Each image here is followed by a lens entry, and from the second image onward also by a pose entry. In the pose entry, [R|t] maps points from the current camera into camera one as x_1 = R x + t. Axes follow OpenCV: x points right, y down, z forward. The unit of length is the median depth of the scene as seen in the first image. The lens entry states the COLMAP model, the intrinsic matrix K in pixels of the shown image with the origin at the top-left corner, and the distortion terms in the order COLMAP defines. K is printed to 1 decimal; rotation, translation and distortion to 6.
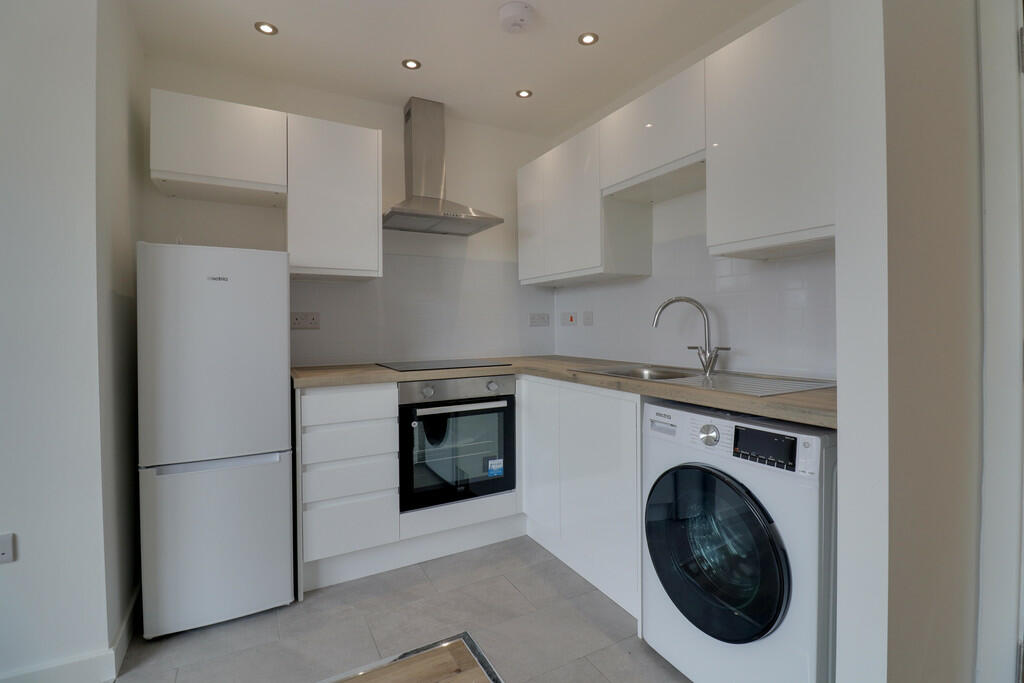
lens RADIAL K [[469.8, 0, 515.0], [0, 469.8, 334.3], [0, 0, 1]] dist [-0.005829, -0.005606]
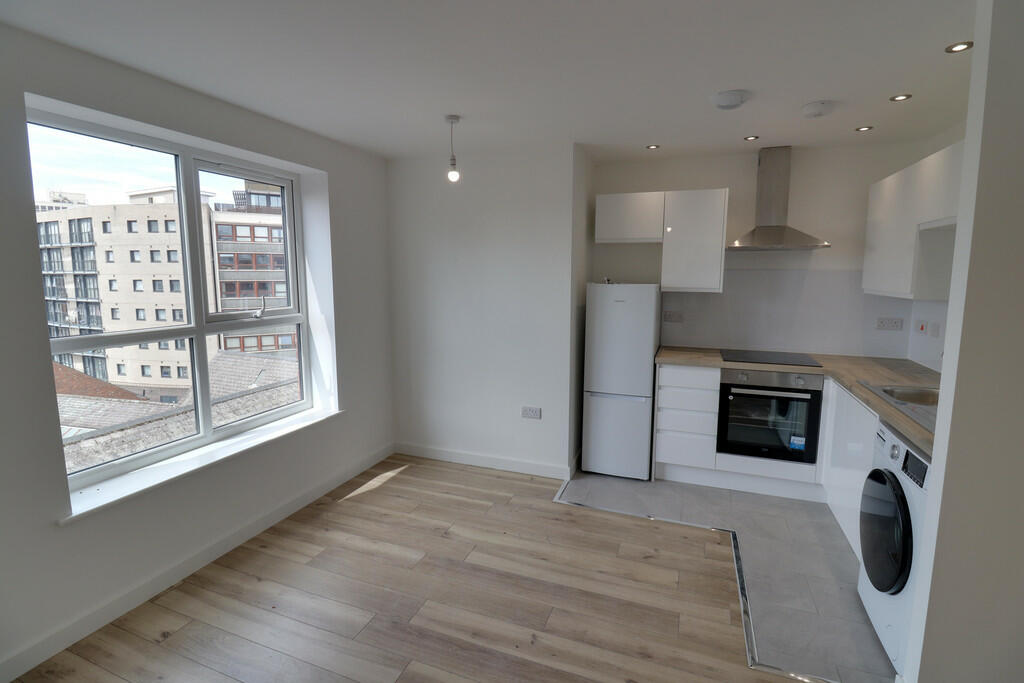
lens RADIAL K [[469.8, 0, 500.5], [0, 469.8, 331.0], [0, 0, 1]] dist [-0.005829, -0.005606]
pose [[0.620671, 0.101153, -0.777519, 0.471151], [-0.012740, 0.992814, 0.118991, -0.186302], [0.783967, -0.063949, 0.617500, -0.475614]]
